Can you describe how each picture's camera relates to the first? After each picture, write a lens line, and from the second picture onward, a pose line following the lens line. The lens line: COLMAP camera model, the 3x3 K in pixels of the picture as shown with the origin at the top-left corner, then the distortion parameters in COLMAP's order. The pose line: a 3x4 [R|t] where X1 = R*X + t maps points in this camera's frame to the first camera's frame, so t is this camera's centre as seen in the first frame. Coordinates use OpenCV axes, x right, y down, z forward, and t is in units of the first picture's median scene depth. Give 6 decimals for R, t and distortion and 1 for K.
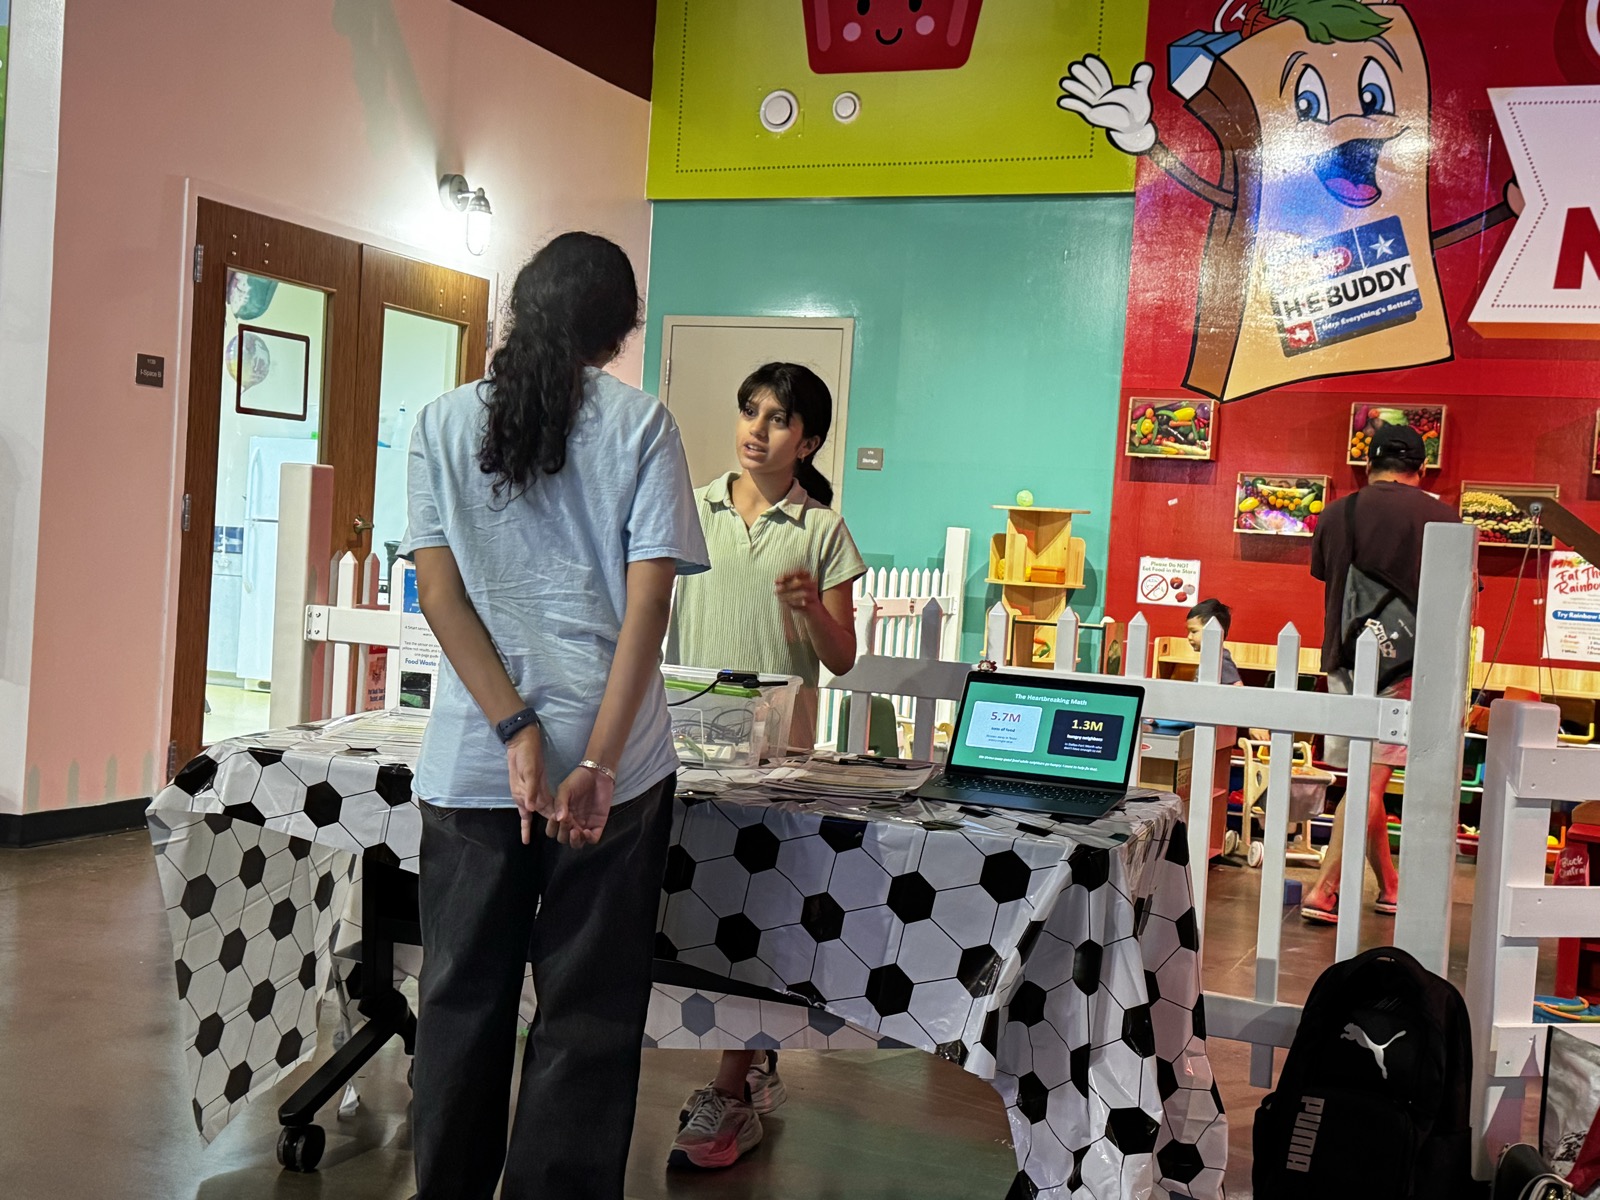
lens RADIAL K [[1906.9, 0, 792.8], [0, 1906.9, 592.3], [0, 0, 1]] dist [0.223858, -0.432467]
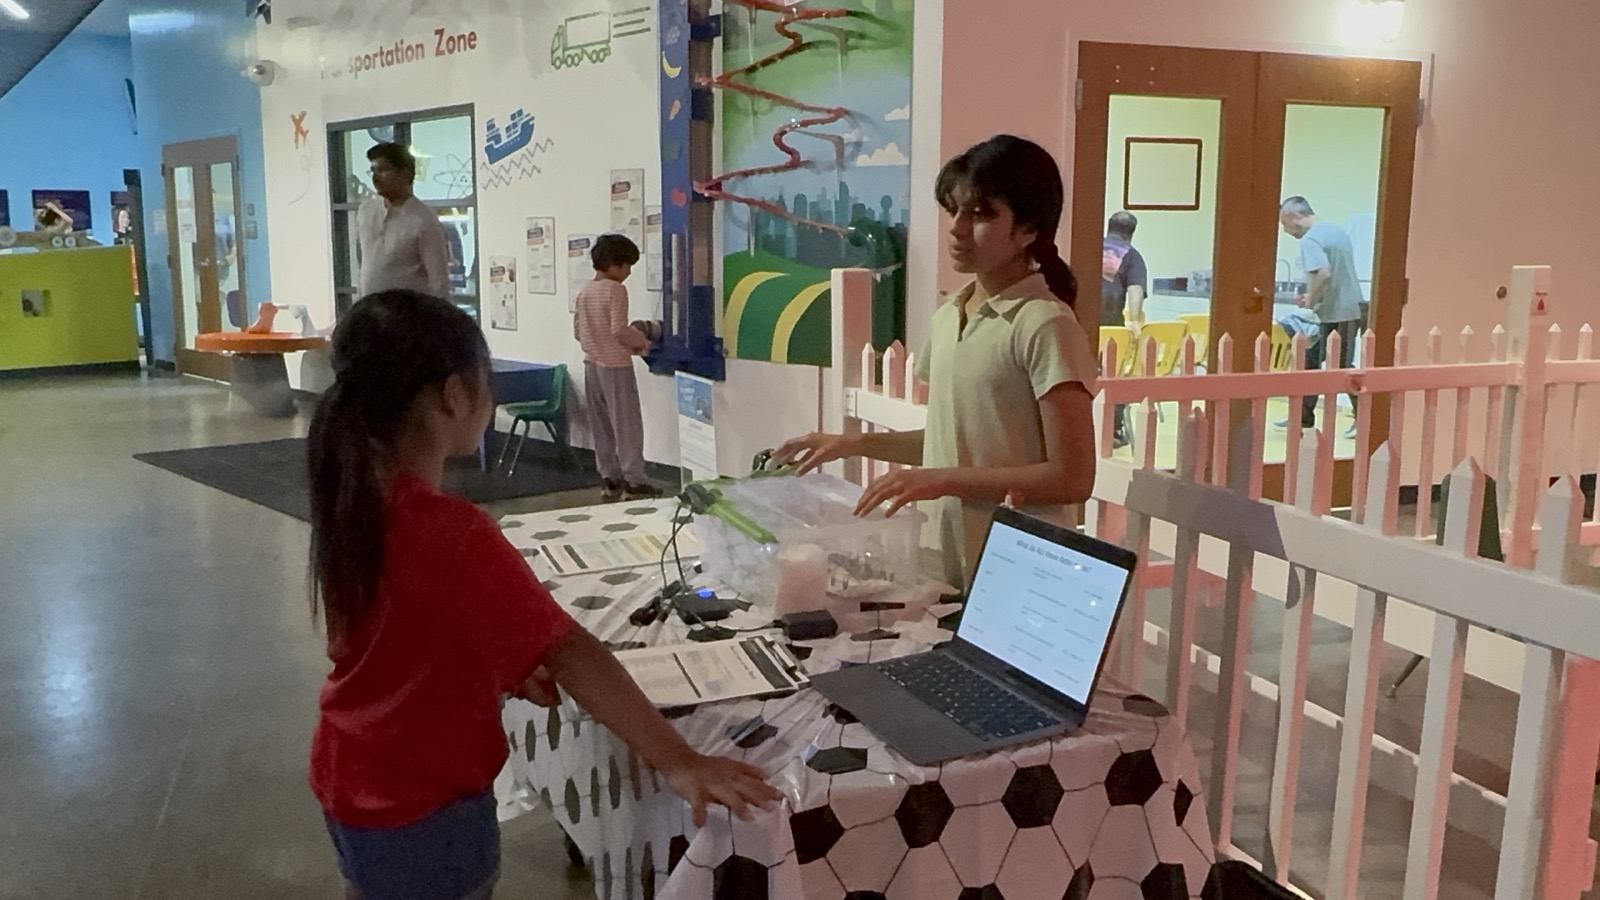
lens RADIAL K [[1302.5, 0, 800.0], [0, 1302.5, 450.0], [0, 0, 1]] dist [-0.007579, 0.005886]
pose [[0.661588, 0.057951, -0.747625, 0.175209], [0.016224, 0.995670, 0.091535, -0.015400], [0.749692, -0.072688, 0.657783, 0.232197]]
